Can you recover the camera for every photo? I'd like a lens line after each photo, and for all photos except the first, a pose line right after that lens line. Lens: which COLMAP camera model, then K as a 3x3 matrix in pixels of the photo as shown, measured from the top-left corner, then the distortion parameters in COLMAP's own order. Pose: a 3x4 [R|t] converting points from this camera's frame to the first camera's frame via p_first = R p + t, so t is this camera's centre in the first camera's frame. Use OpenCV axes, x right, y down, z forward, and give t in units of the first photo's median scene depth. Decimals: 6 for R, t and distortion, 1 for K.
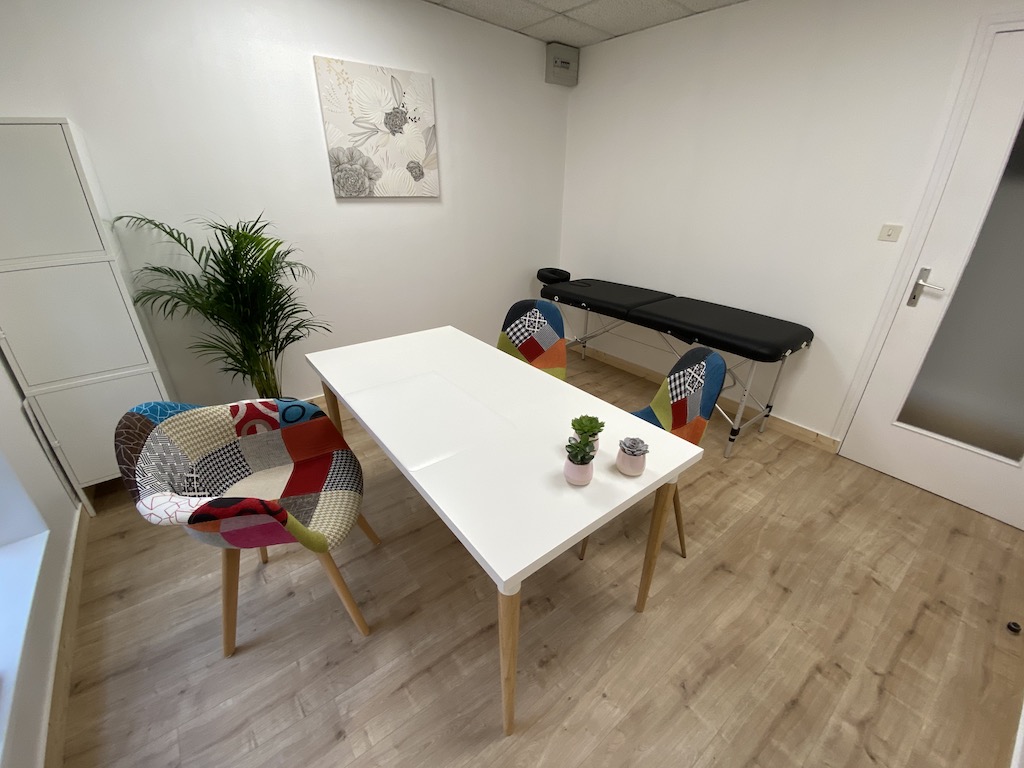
lens RADIAL K [[437.3, 0, 512.0], [0, 437.3, 384.0], [0, 0, 1]] dist [0.032575, -0.025649]
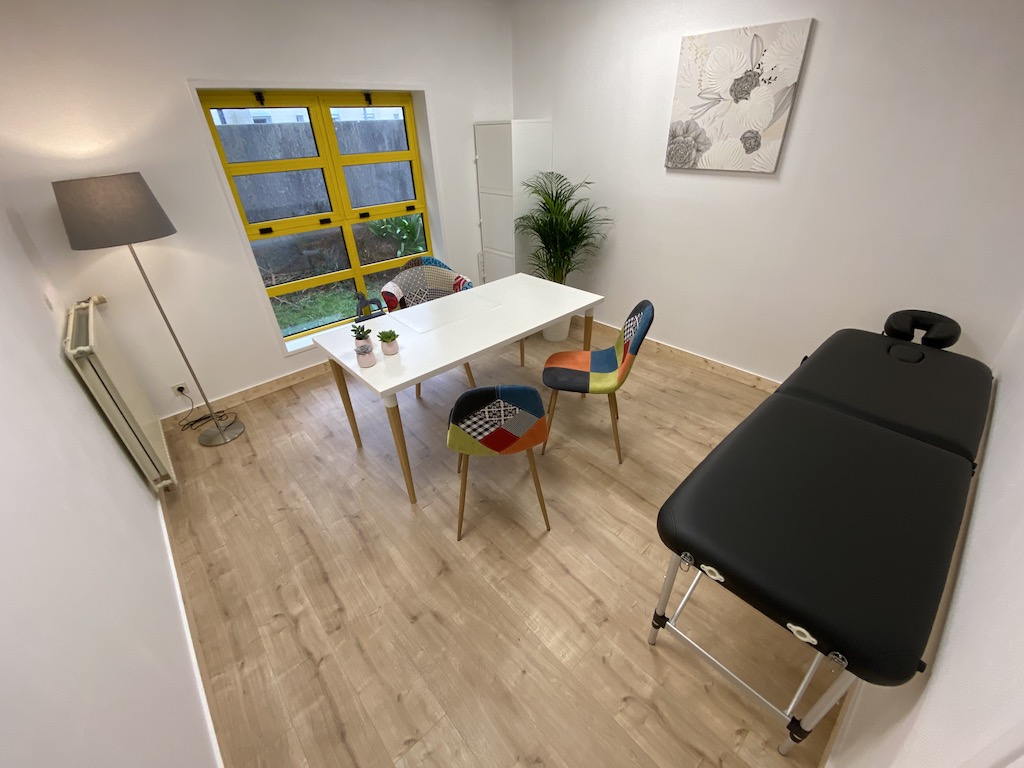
lens RADIAL K [[415.6, 0, 507.6], [0, 415.6, 382.5], [0, 0, 1]] dist [0.031146, -0.025576]
pose [[0.049664, 0.517514, -0.854232, 1.049452], [-0.386176, 0.798718, 0.461430, -0.432767], [0.921087, 0.306968, 0.239519, 0.722940]]
